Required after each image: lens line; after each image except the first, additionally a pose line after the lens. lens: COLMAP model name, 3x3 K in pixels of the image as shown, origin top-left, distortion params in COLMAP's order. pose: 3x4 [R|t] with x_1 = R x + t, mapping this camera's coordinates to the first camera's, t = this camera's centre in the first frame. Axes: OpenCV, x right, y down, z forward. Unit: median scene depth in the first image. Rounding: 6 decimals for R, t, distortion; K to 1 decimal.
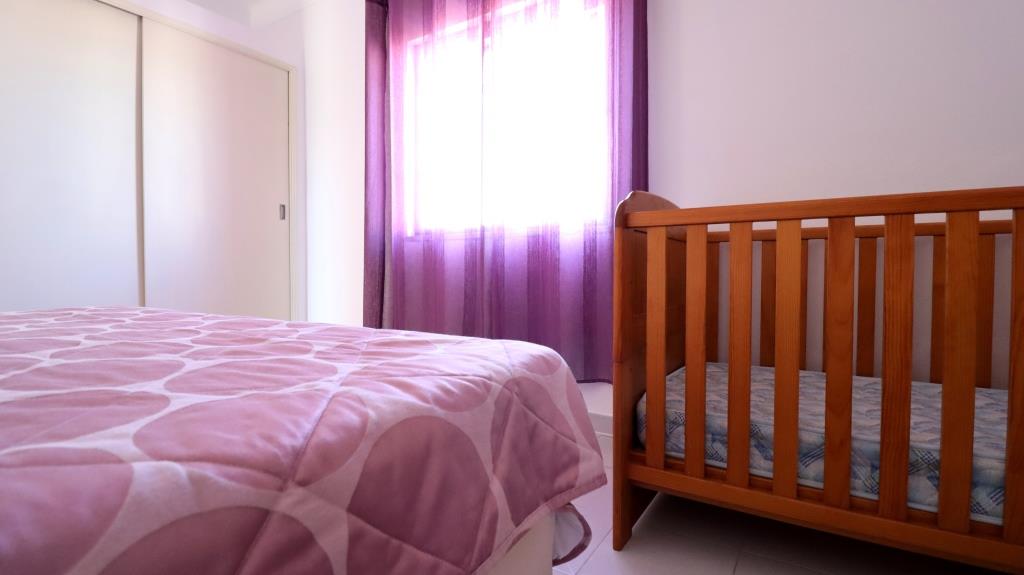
lens RADIAL K [[485.1, 0, 518.7], [0, 485.1, 288.9], [0, 0, 1]] dist [-0.016690, -0.001705]
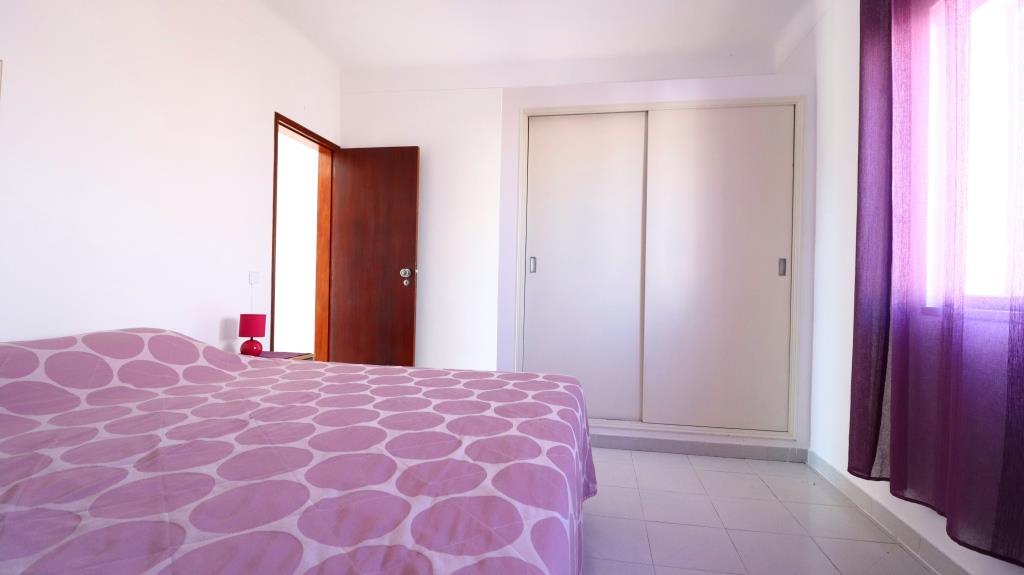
lens RADIAL K [[485.1, 0, 514.8], [0, 485.1, 289.6], [0, 0, 1]] dist [-0.016690, -0.001705]
pose [[0.357421, 0.012329, -0.933862, 0.280949], [-0.049413, 0.998762, -0.005726, -0.160359], [0.932635, 0.048192, 0.357588, 0.421624]]
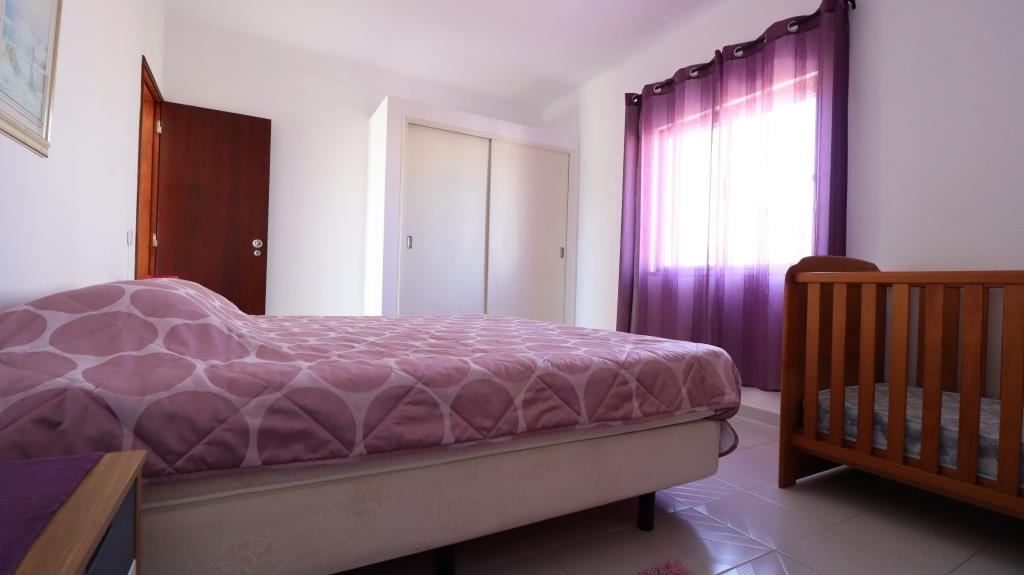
lens RADIAL K [[485.1, 0, 513.1], [0, 485.1, 285.9], [0, 0, 1]] dist [-0.016690, -0.001705]
pose [[0.880201, 0.023842, -0.474003, 0.120744], [-0.042830, 0.998653, -0.029303, -0.022233], [0.472665, 0.046095, 0.880036, -0.597750]]
